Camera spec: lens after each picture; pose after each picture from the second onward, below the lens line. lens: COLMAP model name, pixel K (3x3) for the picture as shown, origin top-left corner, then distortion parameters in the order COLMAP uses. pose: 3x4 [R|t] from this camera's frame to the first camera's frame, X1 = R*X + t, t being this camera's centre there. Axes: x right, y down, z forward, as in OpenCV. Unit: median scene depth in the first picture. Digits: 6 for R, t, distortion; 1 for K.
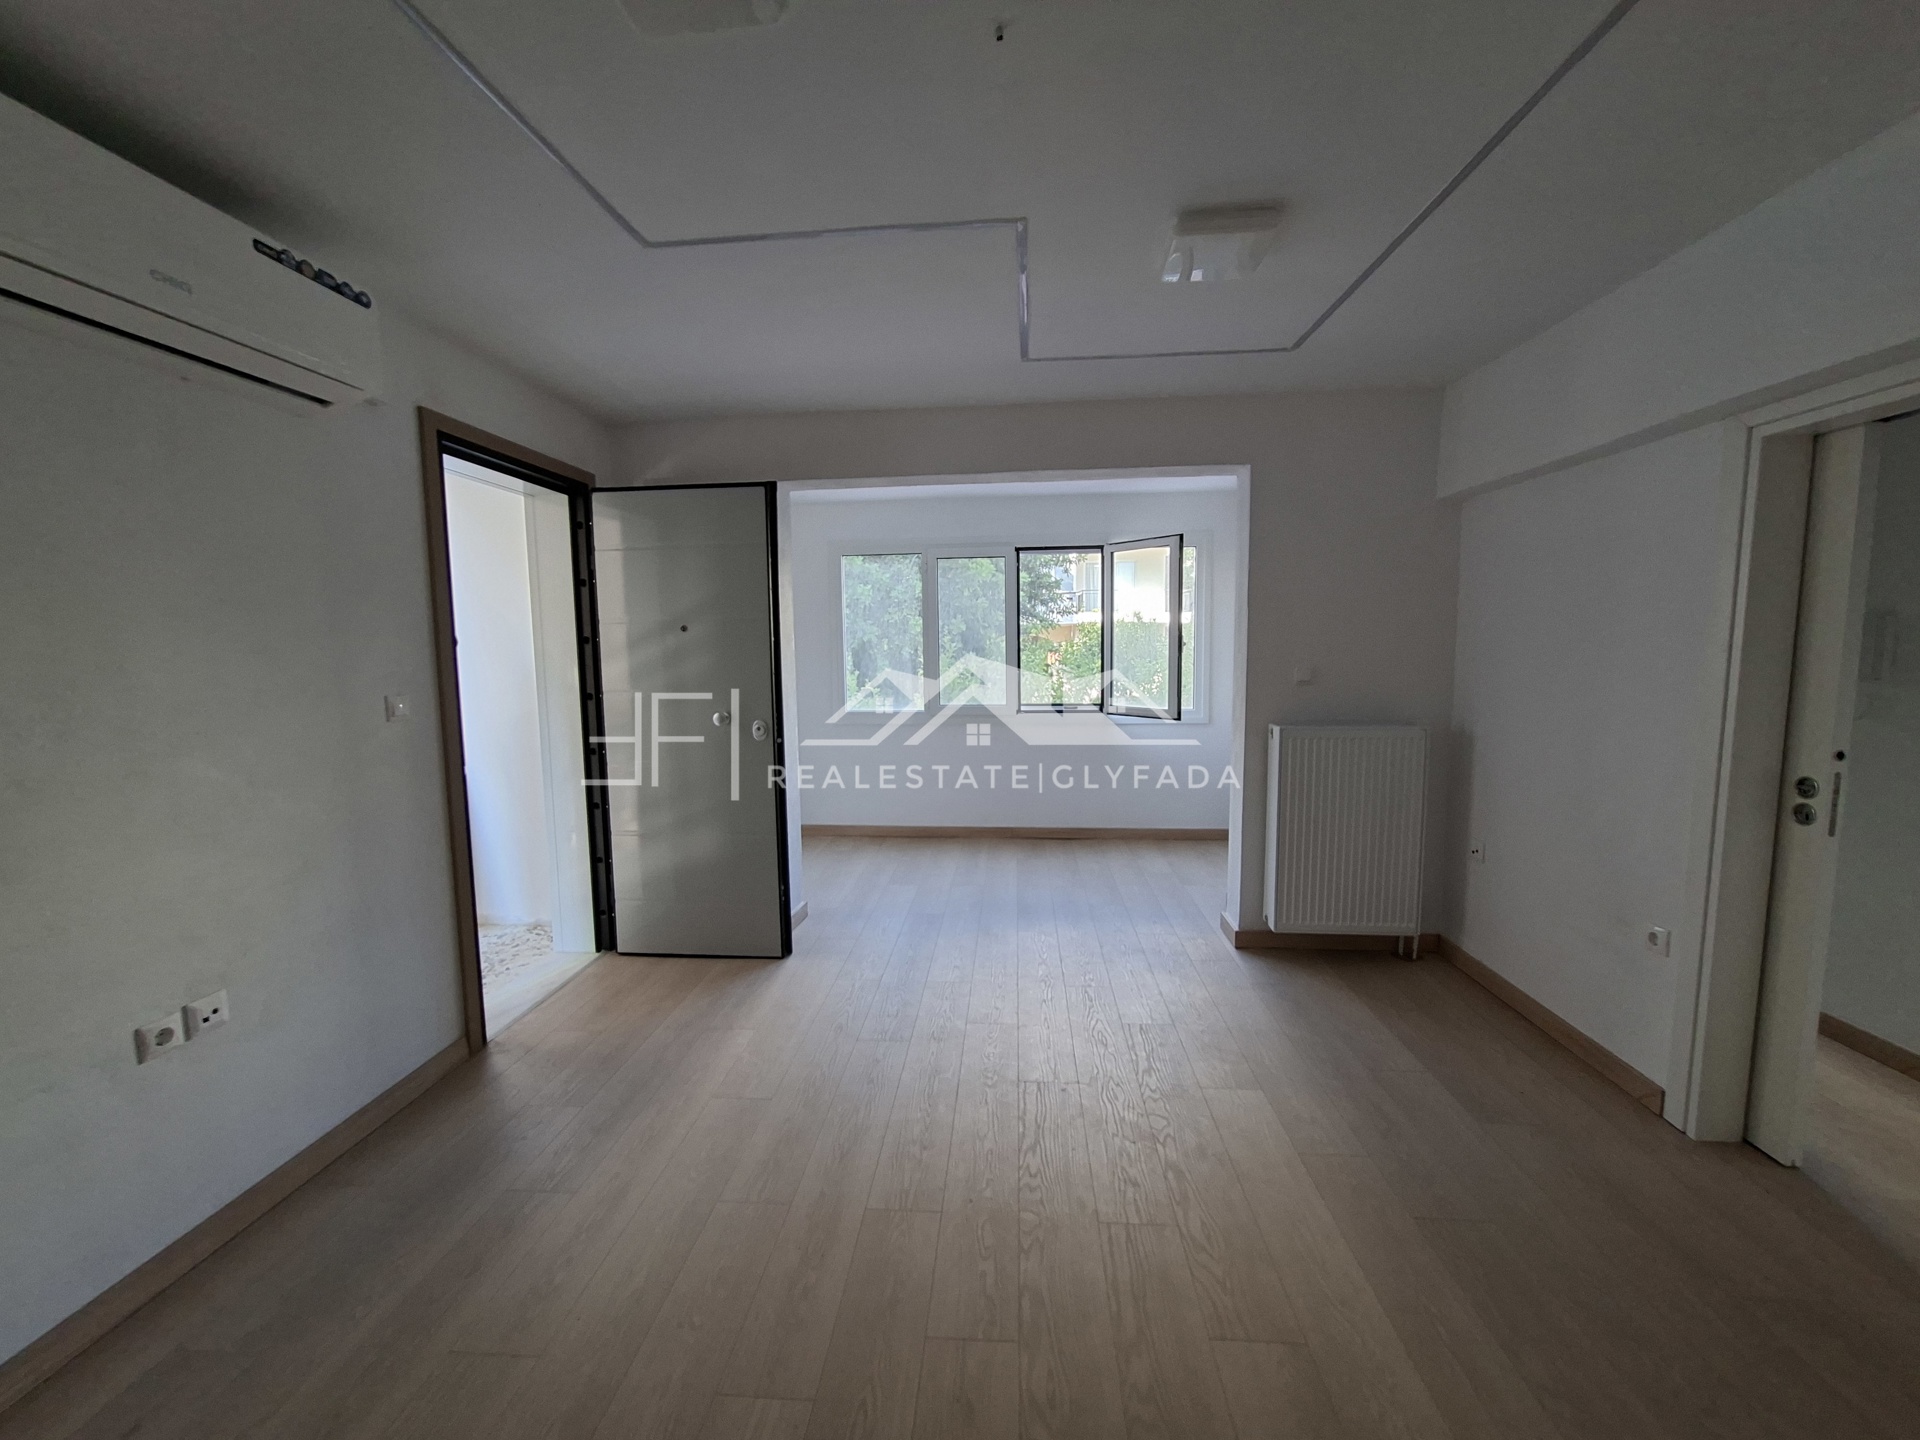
lens RADIAL K [[760.9, 0, 962.5], [0, 760.9, 722.9], [0, 0, 1]] dist [-0.010123, 0.003313]
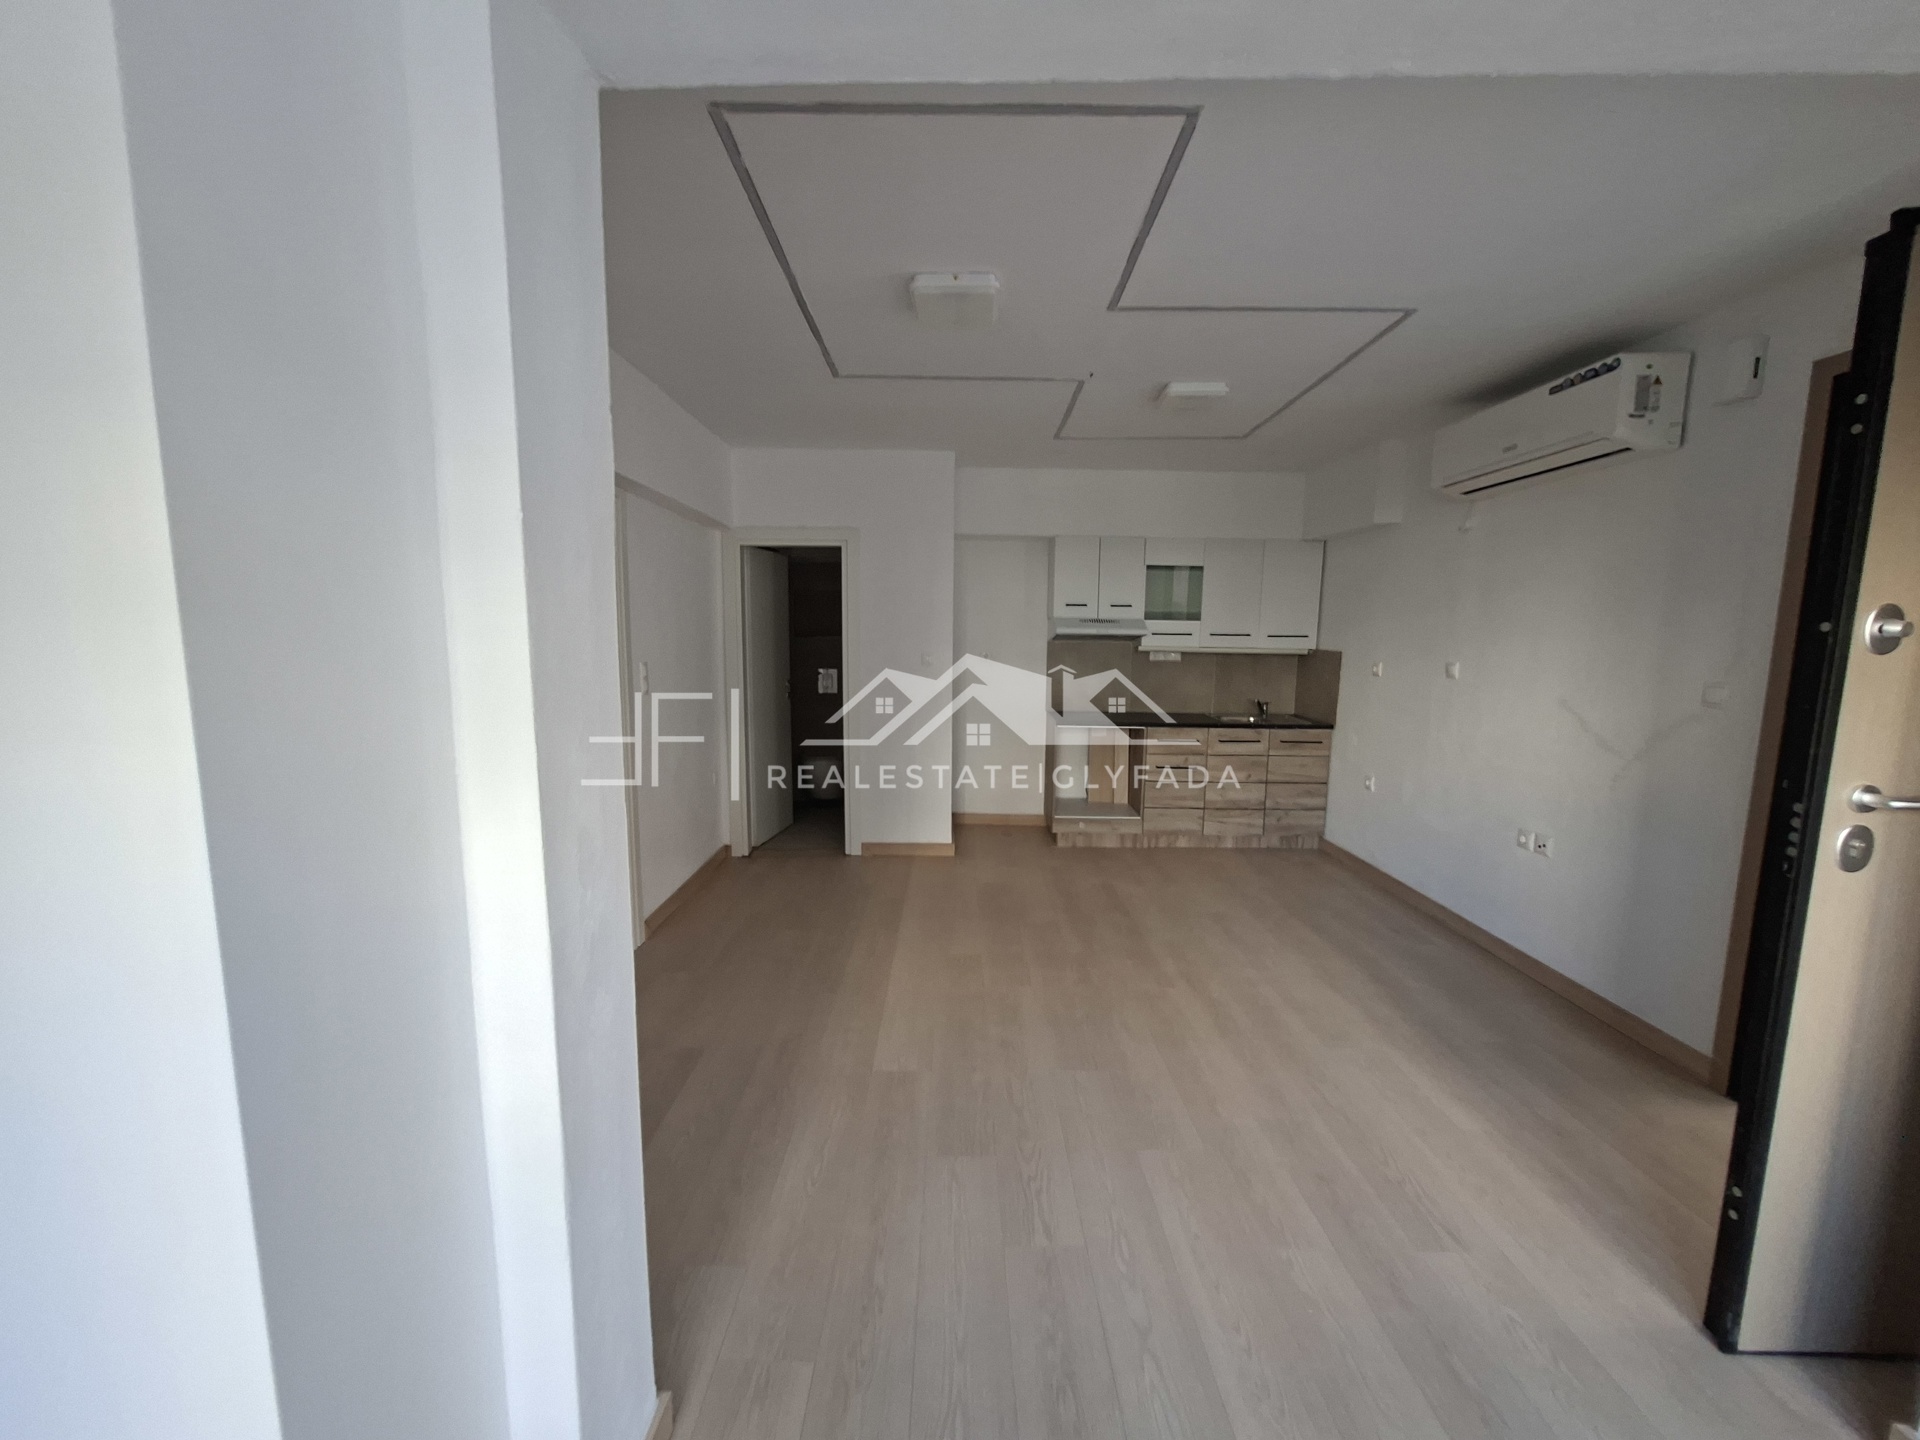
lens RADIAL K [[760.9, 0, 962.5], [0, 760.9, 722.9], [0, 0, 1]] dist [-0.010123, 0.003313]
pose [[-0.997355, 0.009403, -0.072075, 0.423012], [-0.006870, 0.974965, 0.222252, -0.248991], [0.072361, 0.222159, -0.972322, 2.360772]]
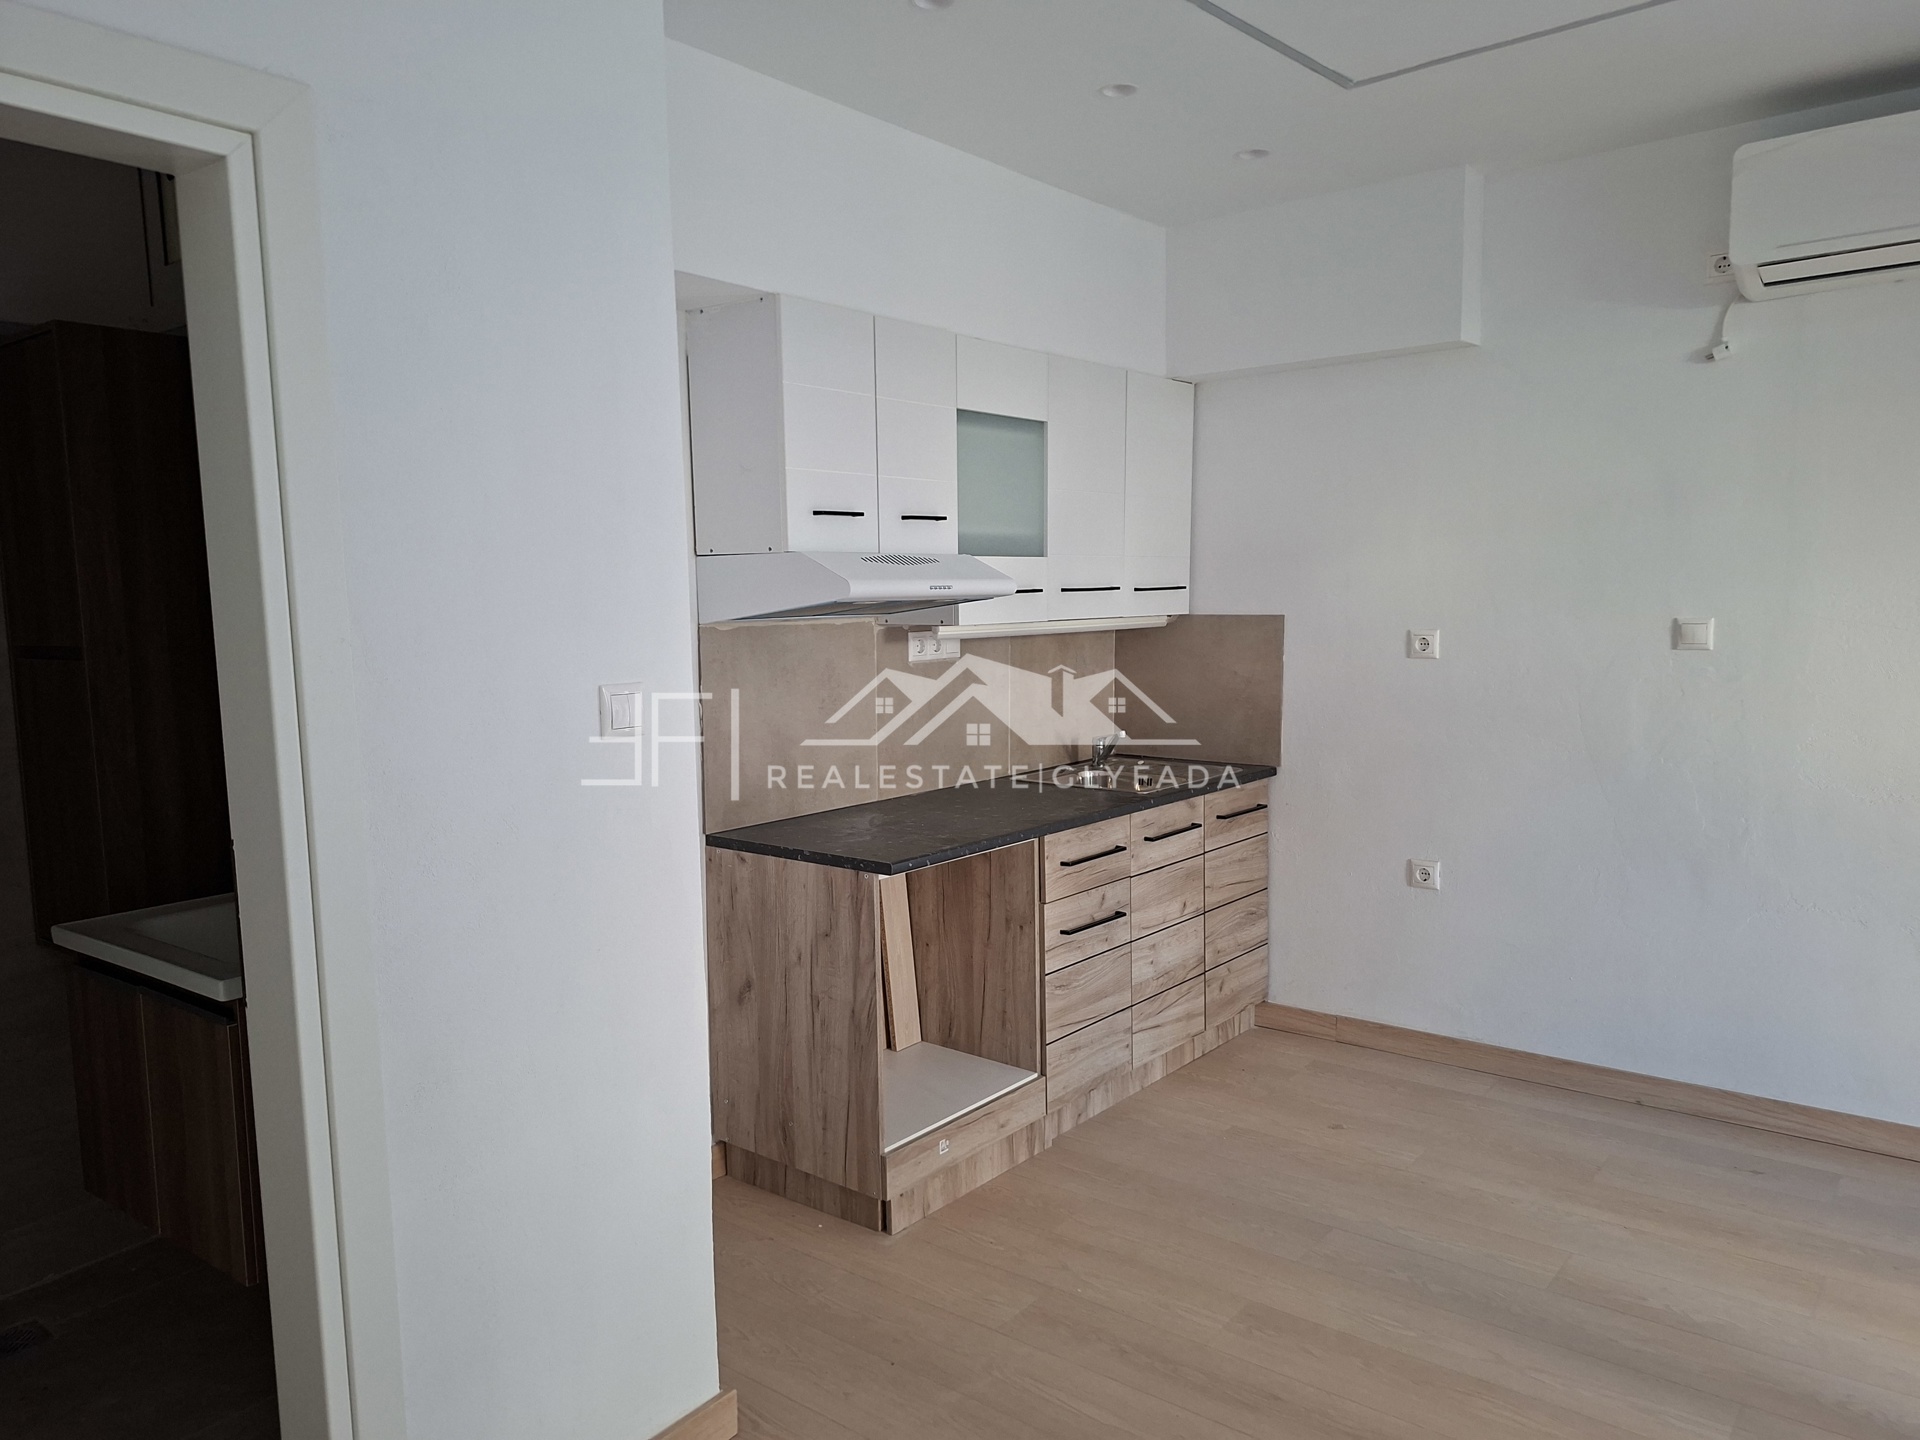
lens RADIAL K [[1348.0, 0, 954.7], [0, 1348.0, 728.3], [0, 0, 1]] dist [0.116057, -0.117569]
pose [[-0.564654, 0.110367, -0.817915, 1.087906], [-0.052189, 0.984260, 0.168843, -0.091919], [0.823676, 0.138025, -0.550007, 0.755982]]
